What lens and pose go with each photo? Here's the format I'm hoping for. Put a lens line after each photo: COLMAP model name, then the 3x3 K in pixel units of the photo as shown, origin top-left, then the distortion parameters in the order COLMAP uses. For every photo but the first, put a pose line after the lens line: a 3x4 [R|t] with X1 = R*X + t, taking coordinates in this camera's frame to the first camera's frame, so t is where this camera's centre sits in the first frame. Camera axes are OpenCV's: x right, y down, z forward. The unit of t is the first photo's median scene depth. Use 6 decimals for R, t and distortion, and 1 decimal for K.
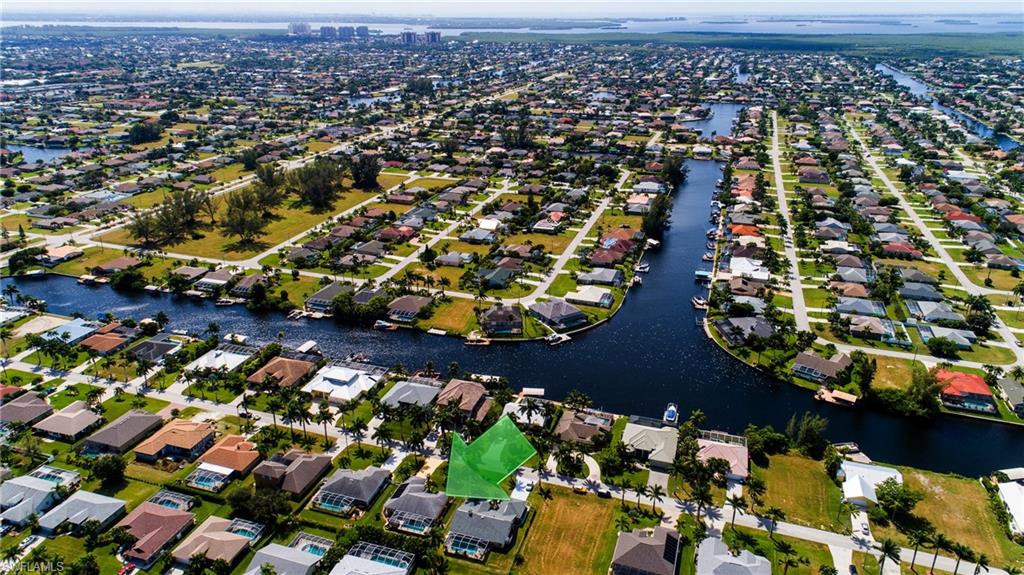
lens RADIAL K [[693.4, 0, 513.5], [0, 693.4, 283.9], [0, 0, 1]] dist [0.021151, 0.002905]
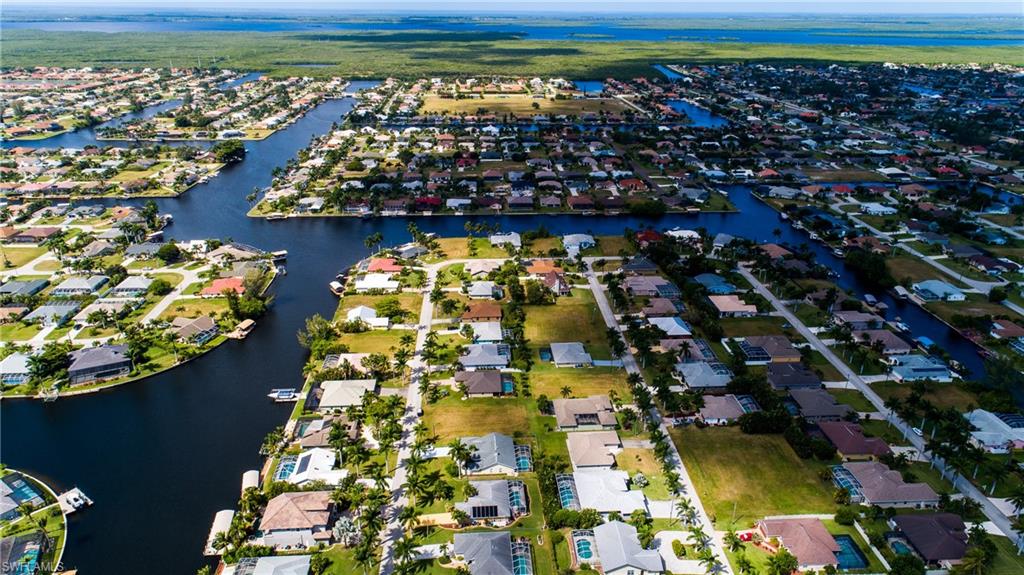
lens RADIAL K [[693.4, 0, 513.5], [0, 693.4, 283.9], [0, 0, 1]] dist [0.021151, 0.002905]
pose [[-0.423346, -0.328229, 0.844419, -0.651354], [0.311722, 0.822379, 0.475943, -0.296746], [-0.850651, 0.464713, -0.245835, 0.783176]]
